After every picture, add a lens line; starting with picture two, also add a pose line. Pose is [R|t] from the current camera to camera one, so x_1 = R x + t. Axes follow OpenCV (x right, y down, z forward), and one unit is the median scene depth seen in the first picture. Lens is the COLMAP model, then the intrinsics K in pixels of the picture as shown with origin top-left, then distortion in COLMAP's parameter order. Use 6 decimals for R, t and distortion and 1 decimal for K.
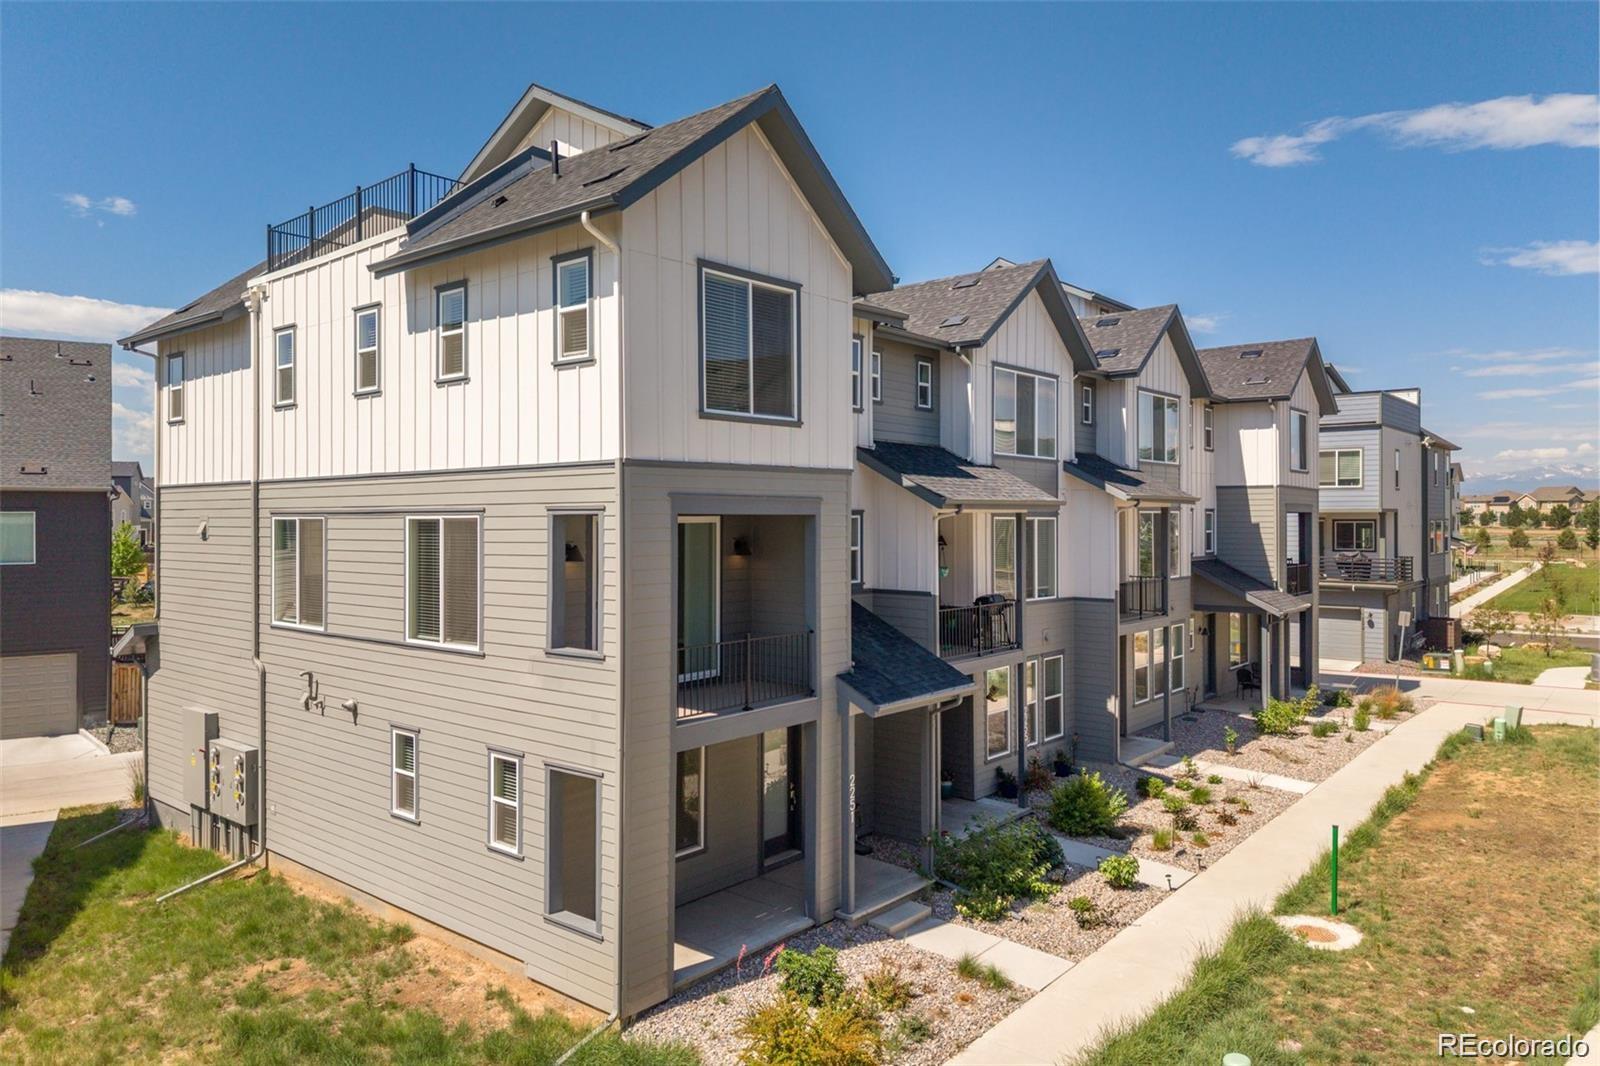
lens RADIAL K [[1074.4, 0, 796.3], [0, 1074.4, 525.2], [0, 0, 1]] dist [0.000210, -0.001805]
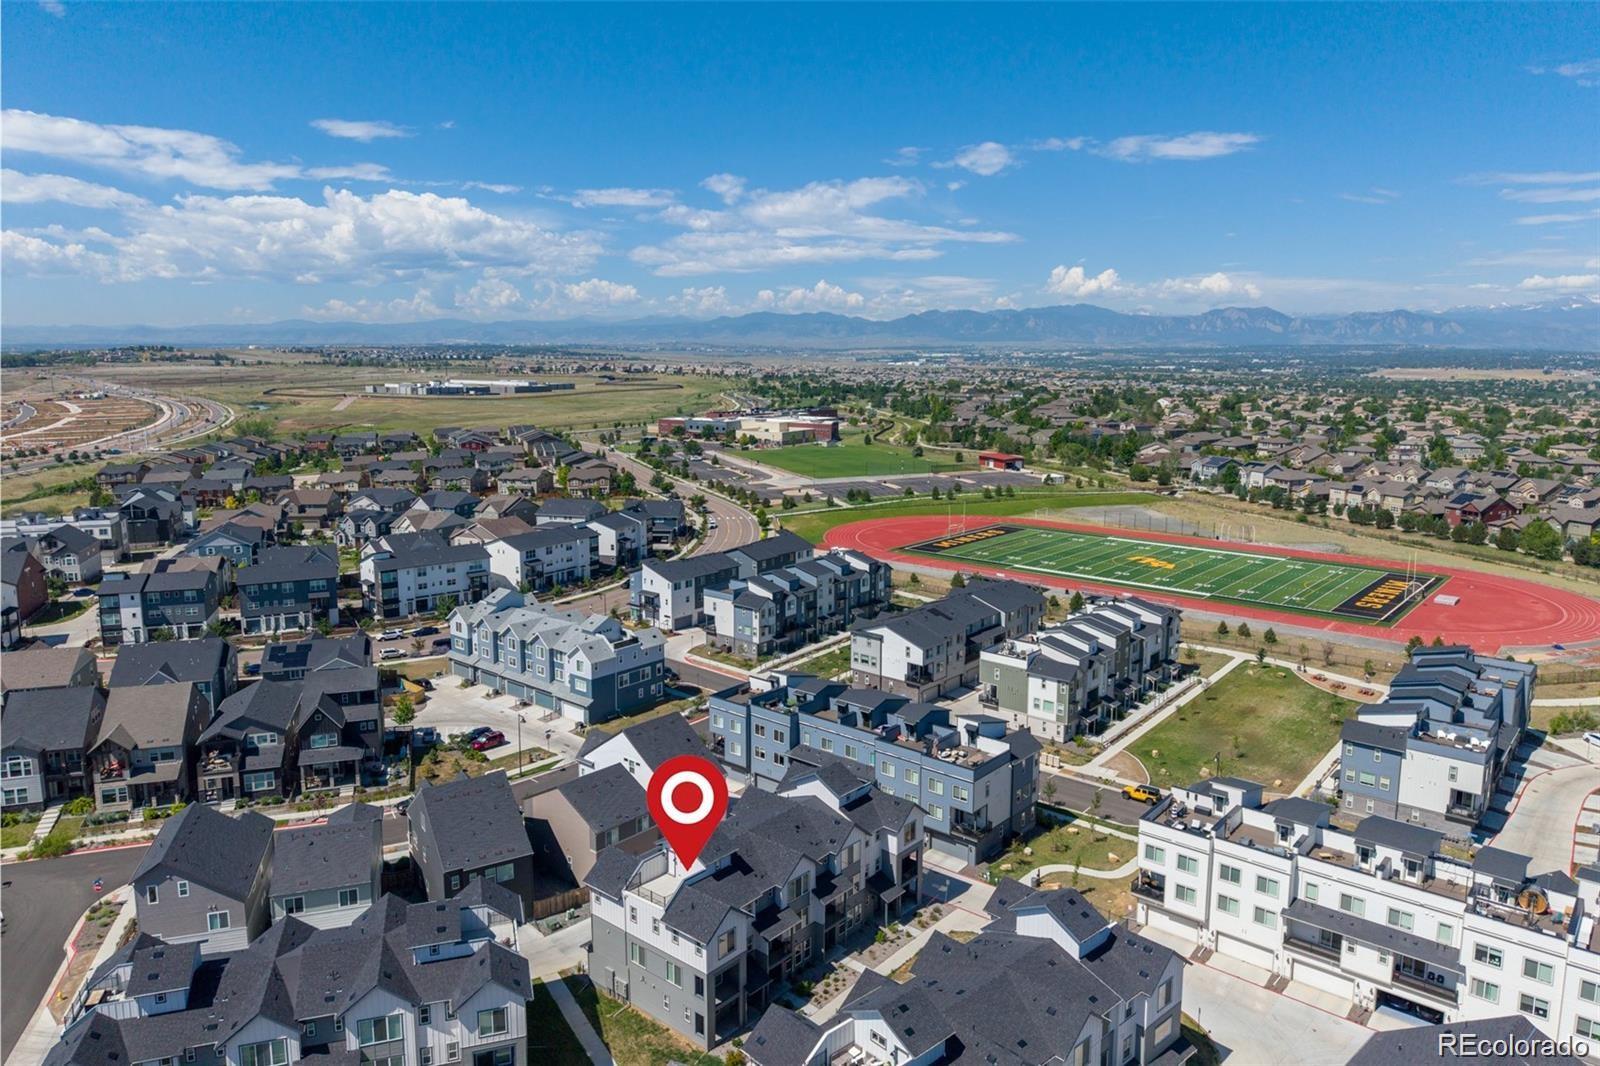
lens RADIAL K [[1074.4, 0, 796.3], [0, 1074.4, 525.2], [0, 0, 1]] dist [0.000210, -0.001805]
pose [[0.999965, 0.000654, -0.008323, 0.380602], [0.000653, 0.987750, 0.156046, -3.295475], [0.008323, -0.156046, 0.987715, -4.401597]]
